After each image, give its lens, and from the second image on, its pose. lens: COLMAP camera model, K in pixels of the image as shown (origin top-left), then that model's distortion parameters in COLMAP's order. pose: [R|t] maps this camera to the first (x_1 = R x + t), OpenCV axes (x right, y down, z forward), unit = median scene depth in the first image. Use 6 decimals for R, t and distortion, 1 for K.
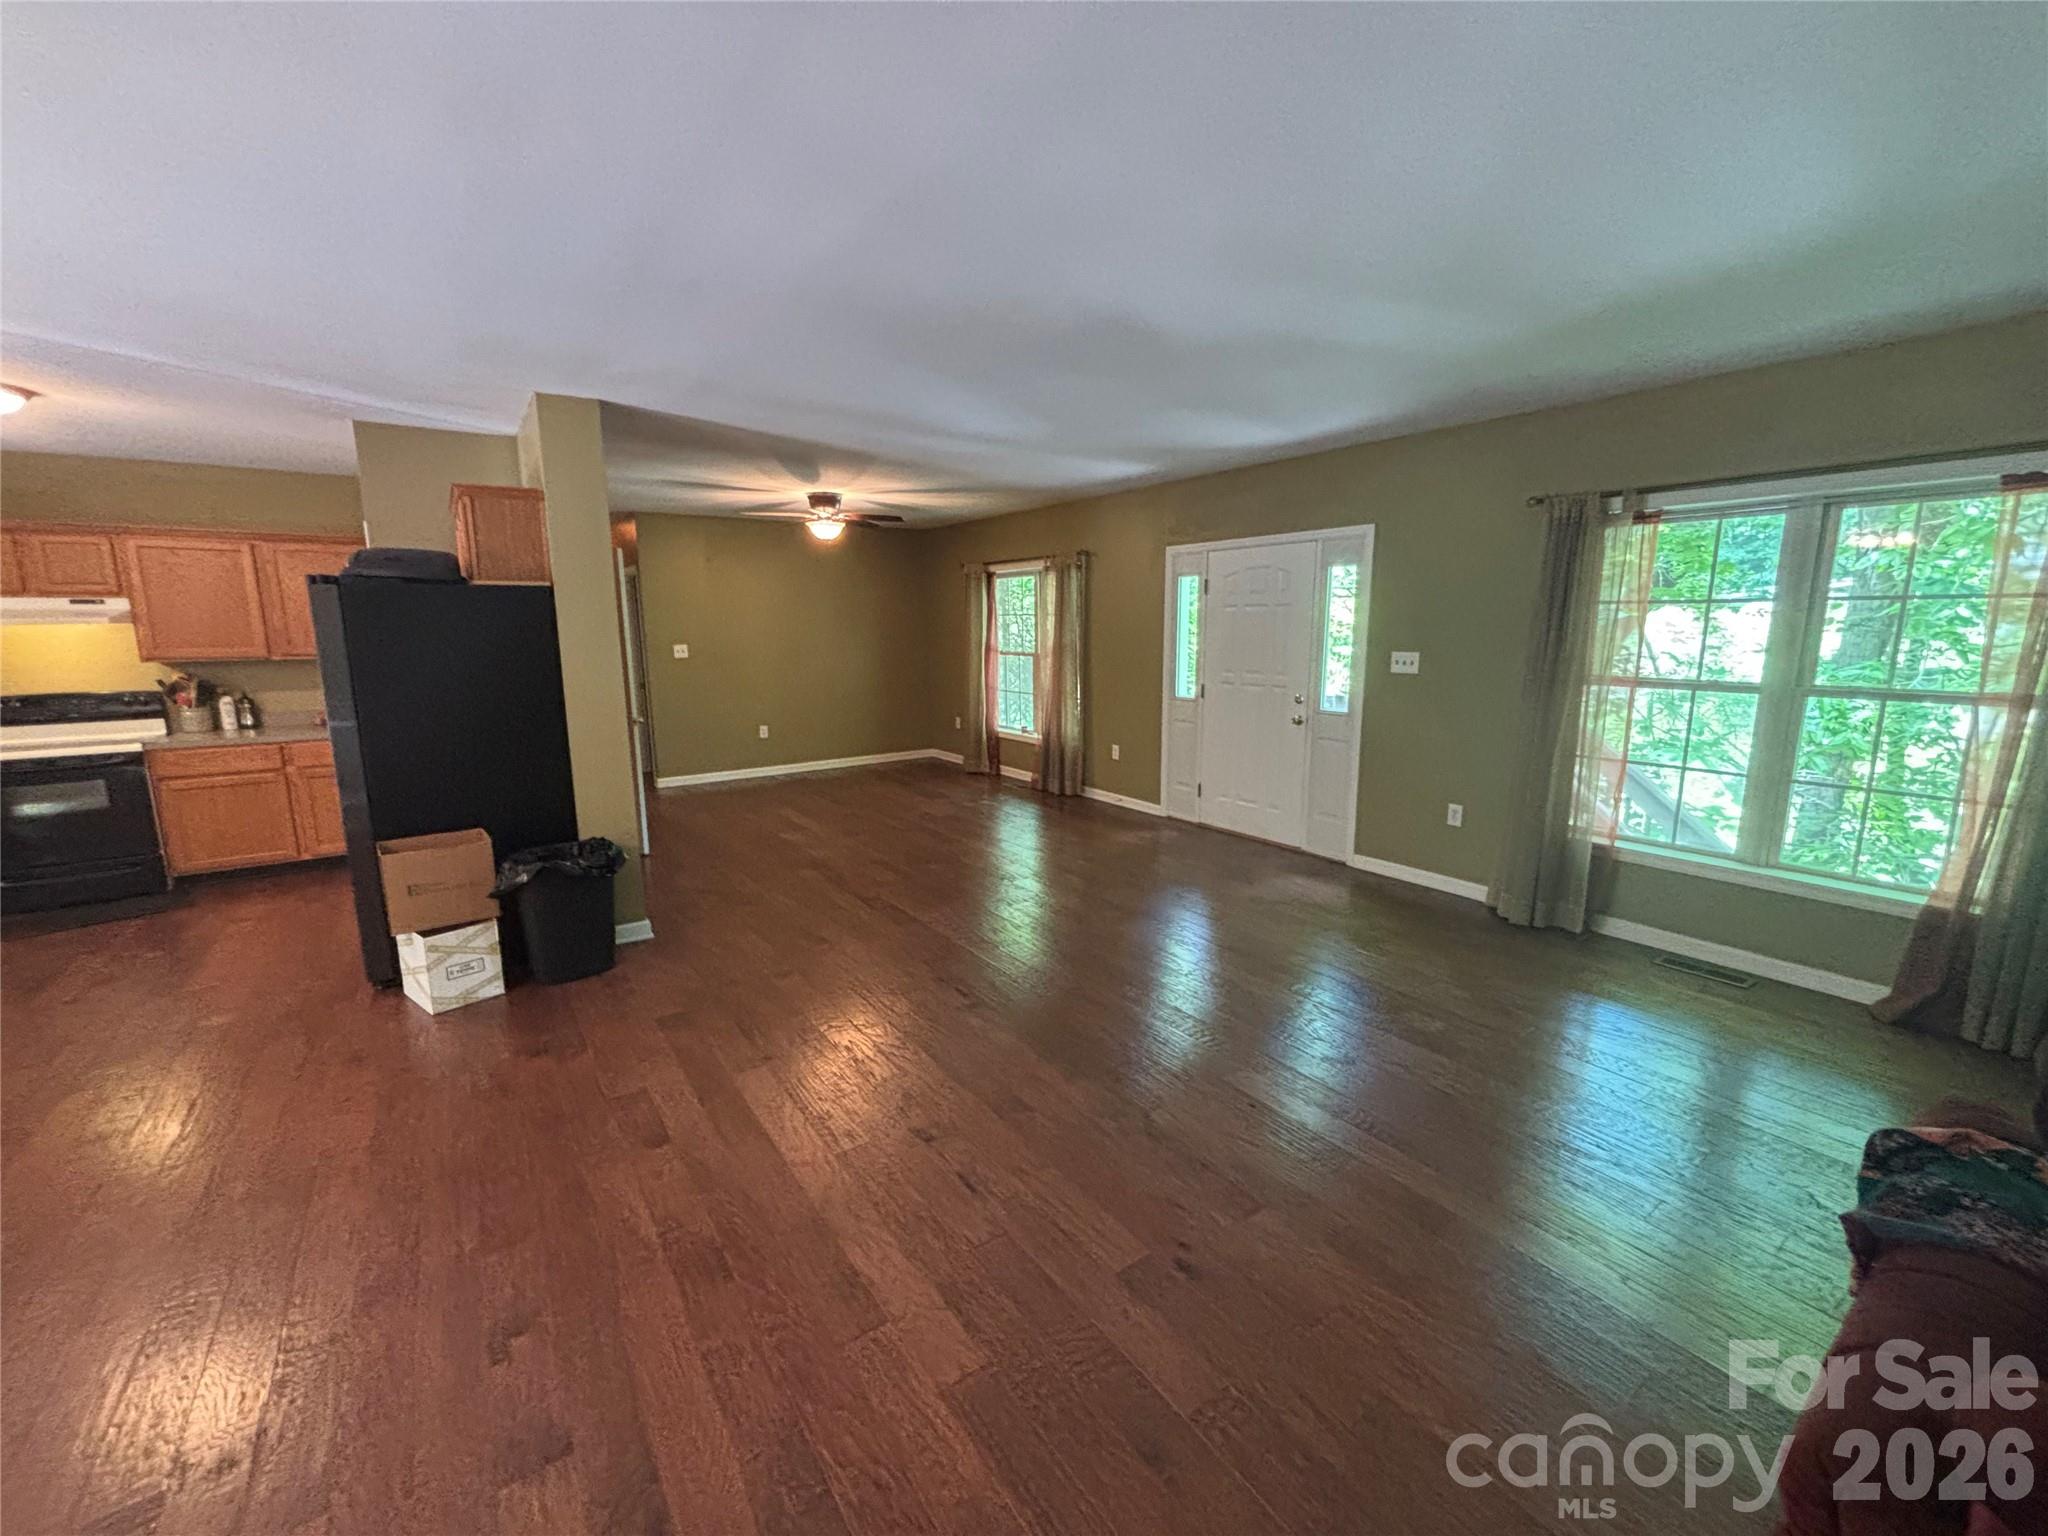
lens RADIAL K [[823.8, 0, 1016.7], [0, 823.8, 769.4], [0, 0, 1]] dist [0.000823, -0.000652]
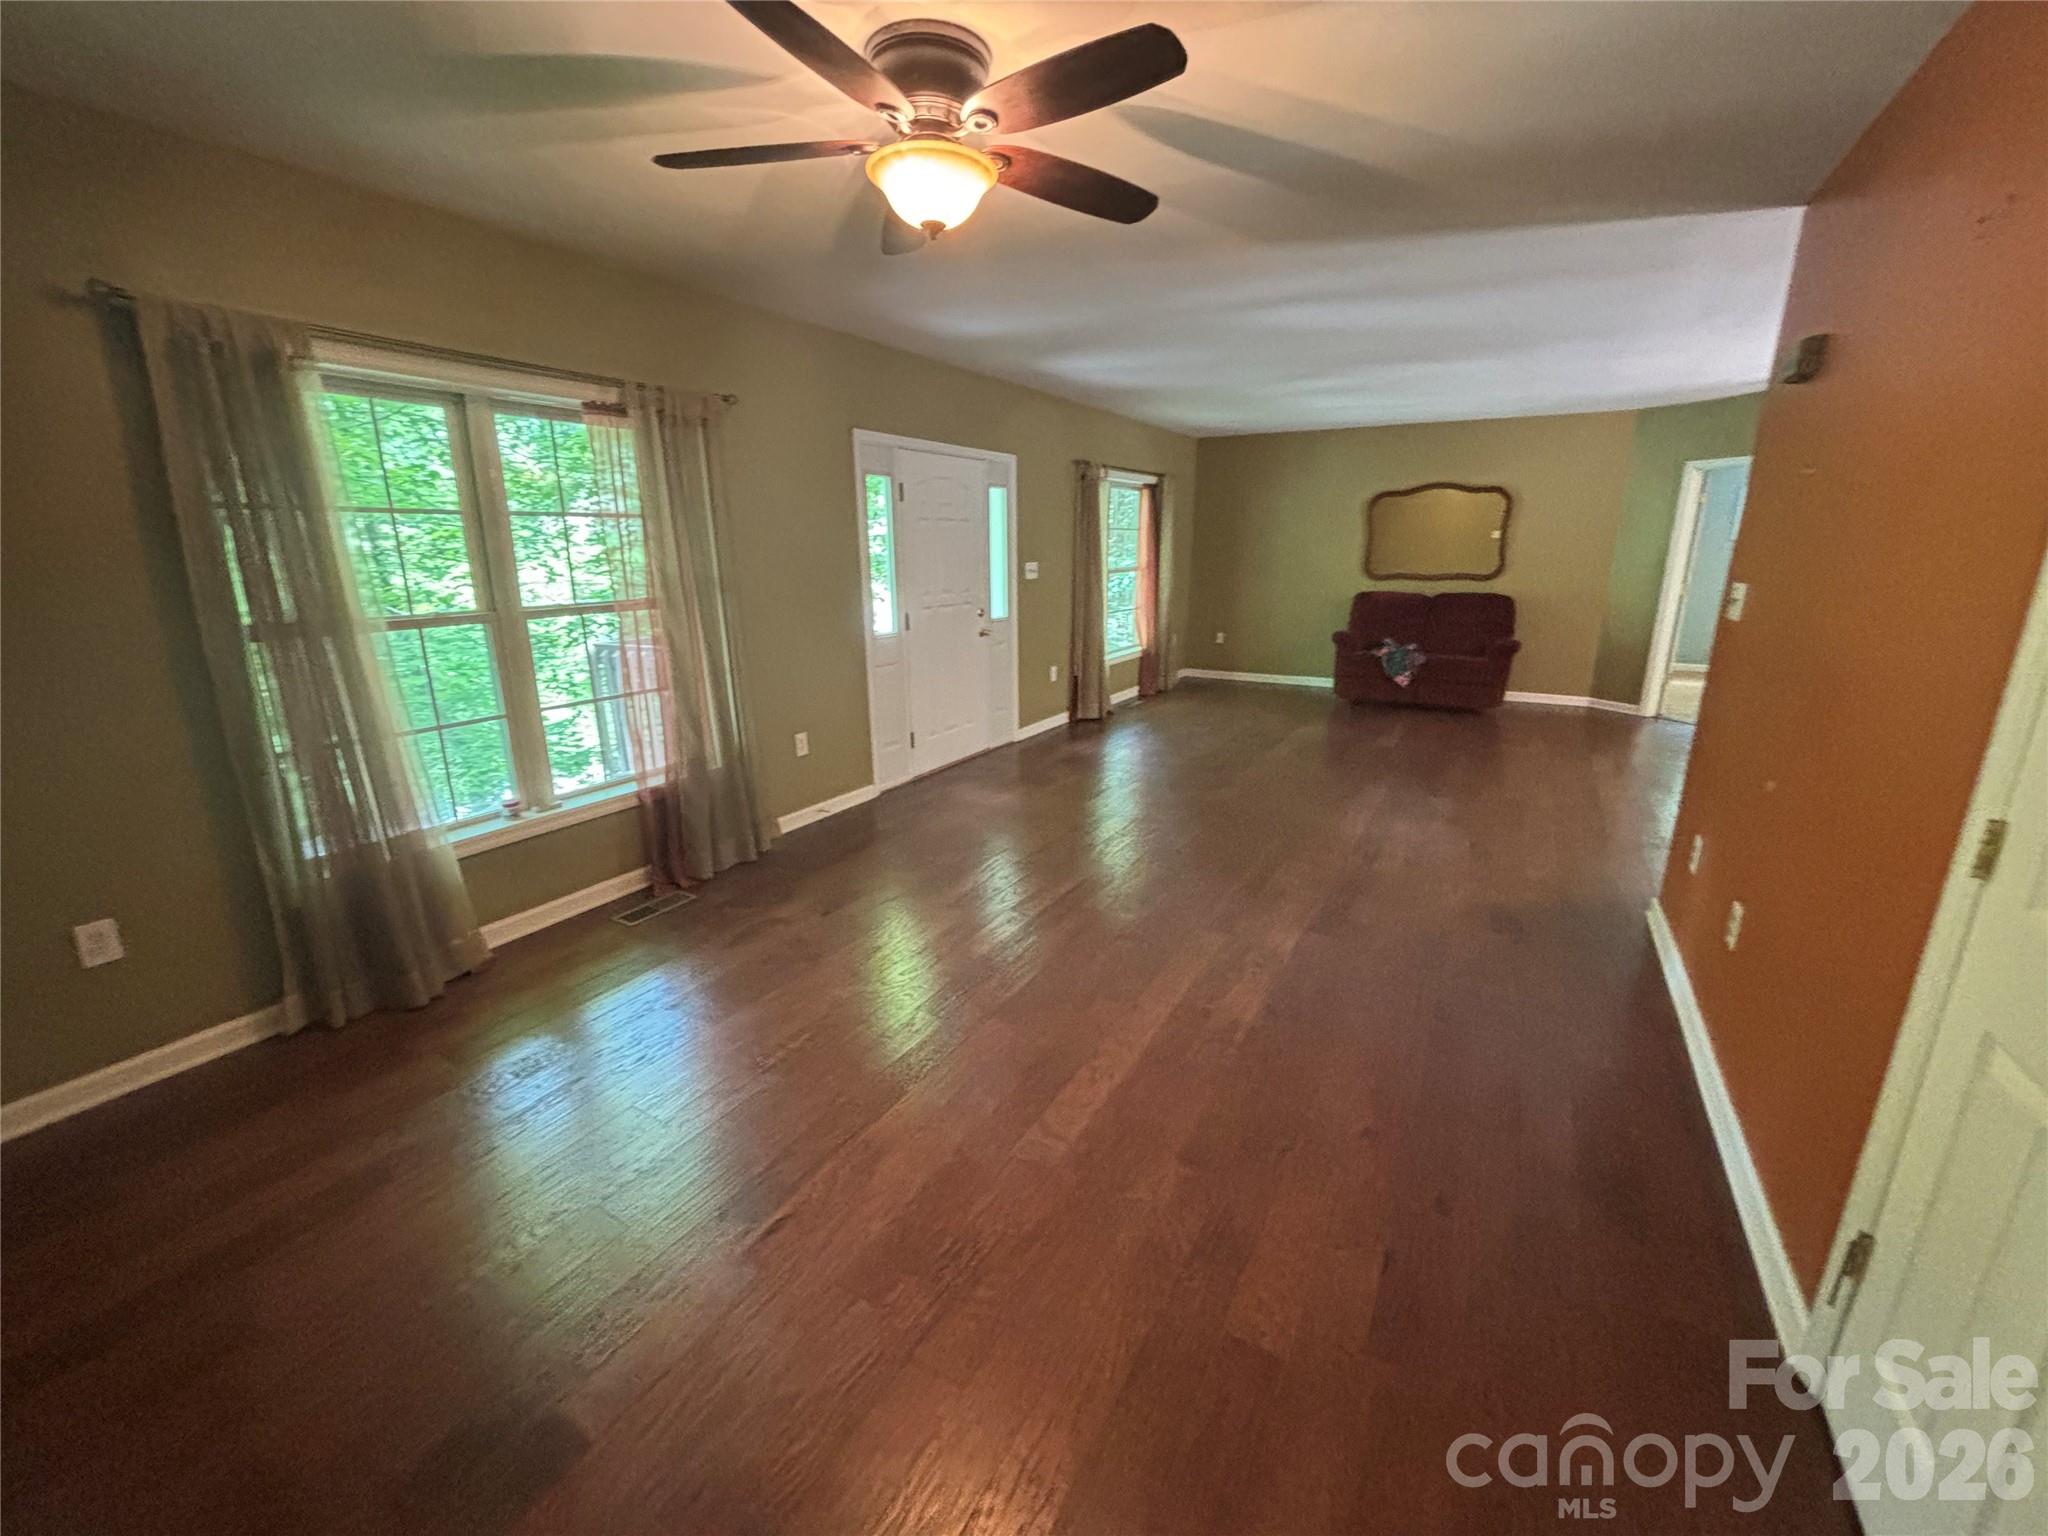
lens RADIAL K [[823.8, 0, 1013.1], [0, 823.8, 780.1], [0, 0, 1]] dist [0.000823, -0.000652]
pose [[-0.411628, -0.238760, 0.879520, -0.864023], [0.172139, 0.927331, 0.332302, -0.300111], [-0.894947, 0.288184, -0.340616, 1.802129]]
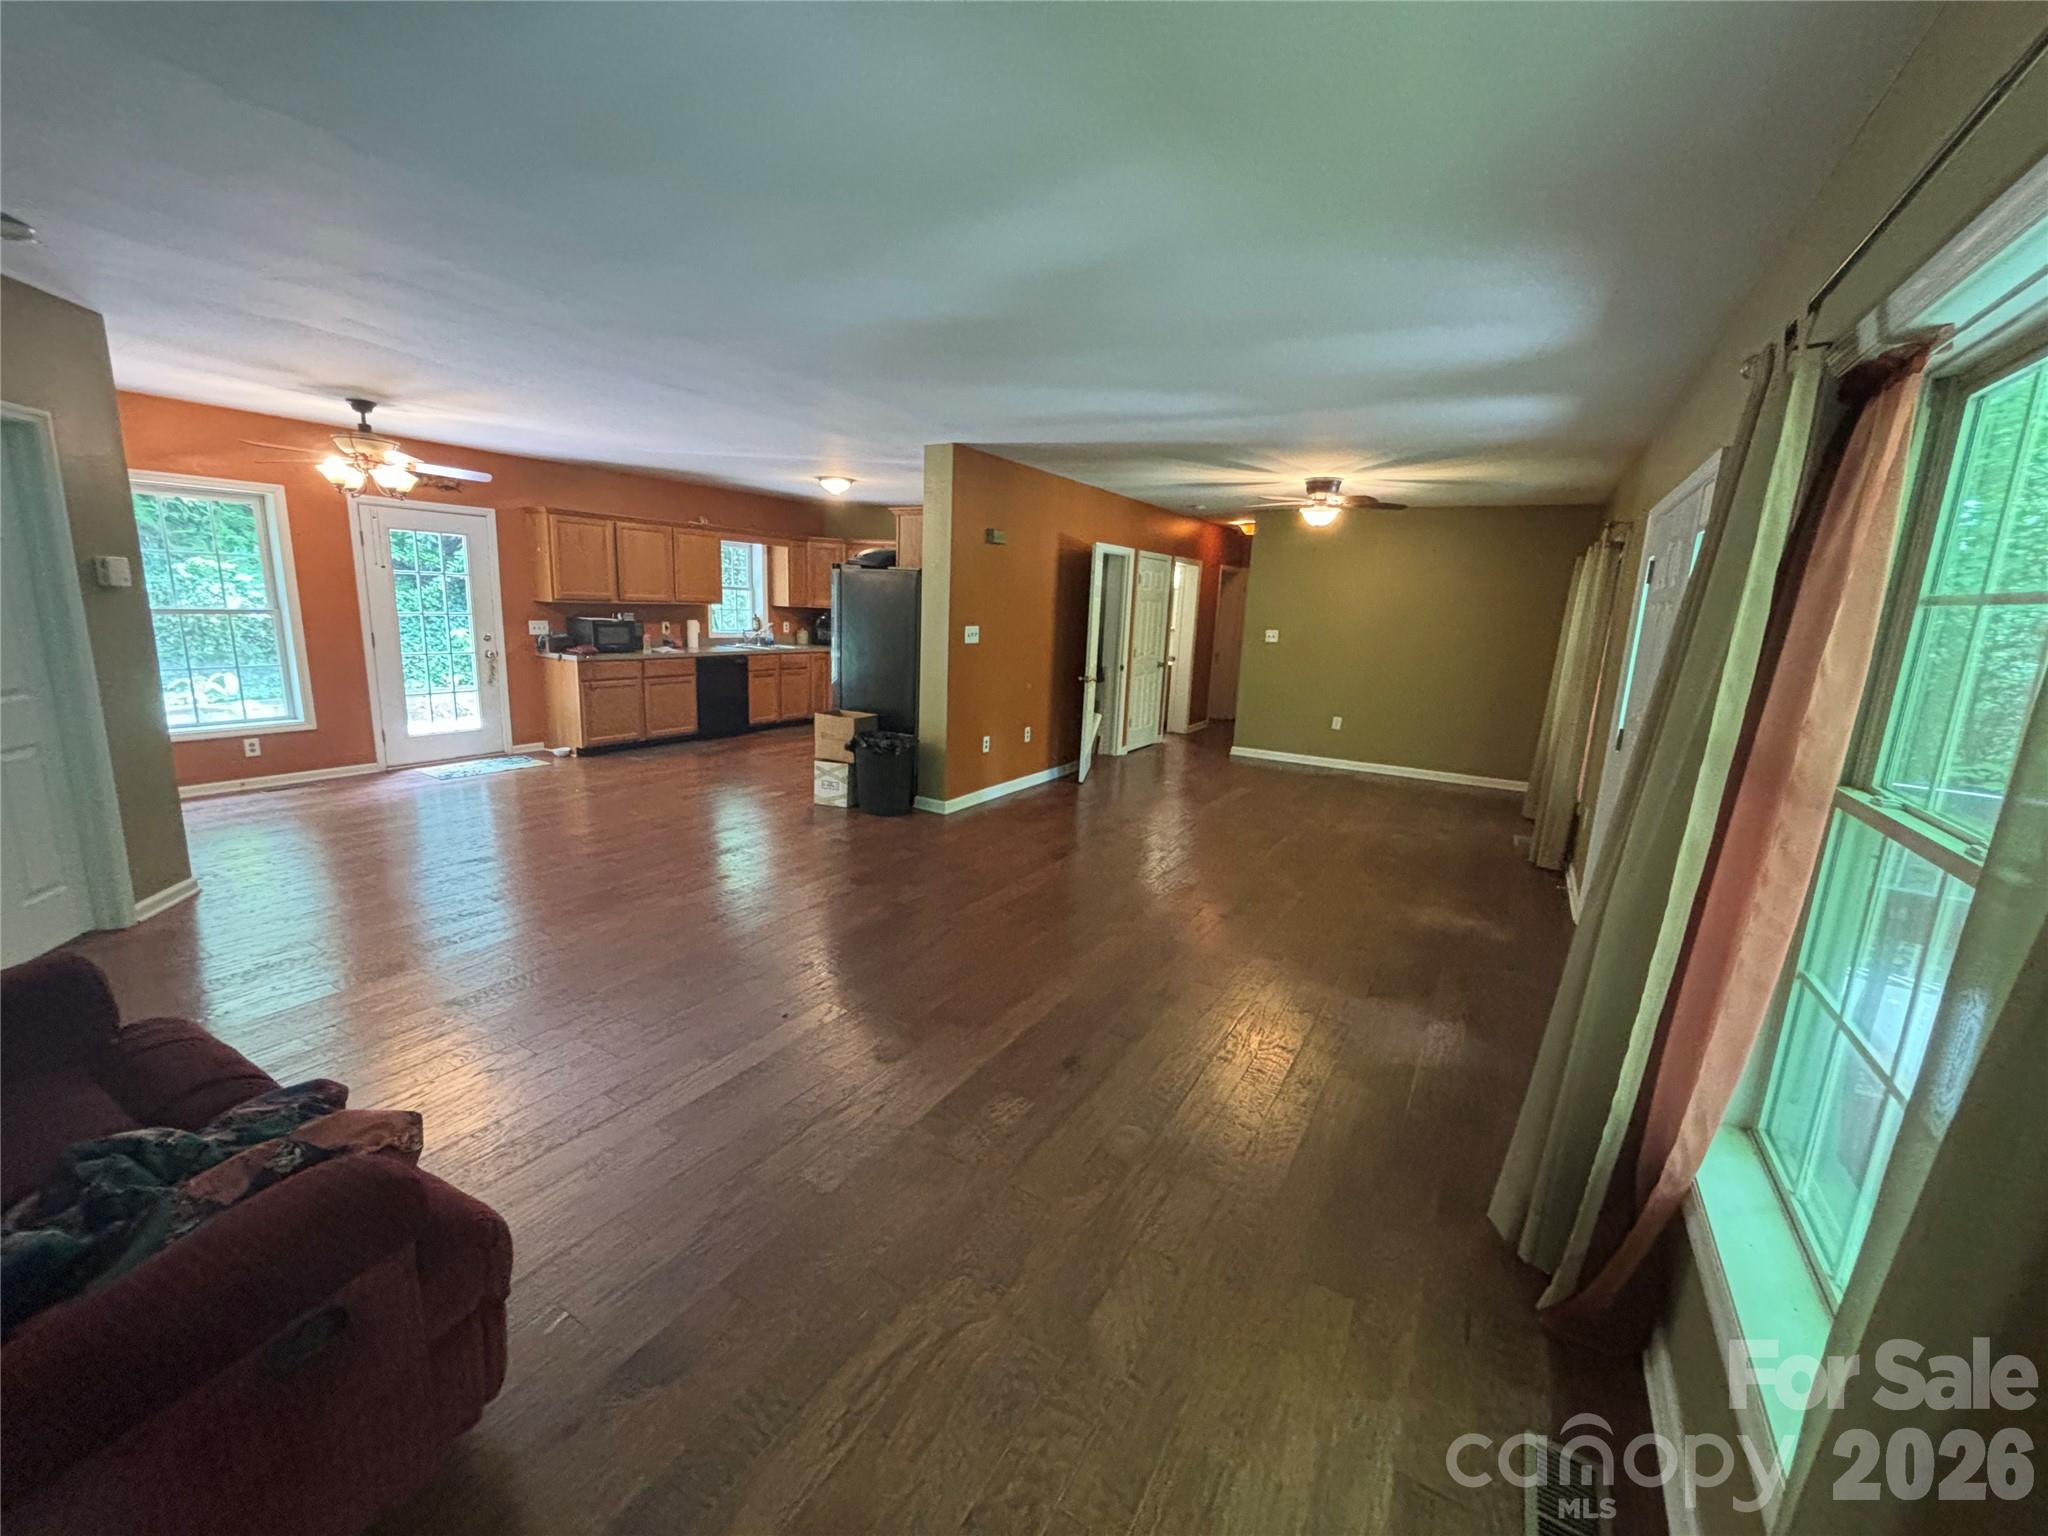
lens RADIAL K [[823.8, 0, 1032.3], [0, 823.8, 768.0], [0, 0, 1]] dist [0.000823, -0.000652]
pose [[0.414110, 0.207593, -0.886238, 0.875455], [-0.207219, 0.969580, 0.130288, -0.093498], [0.886325, 0.129692, 0.444530, 0.489531]]
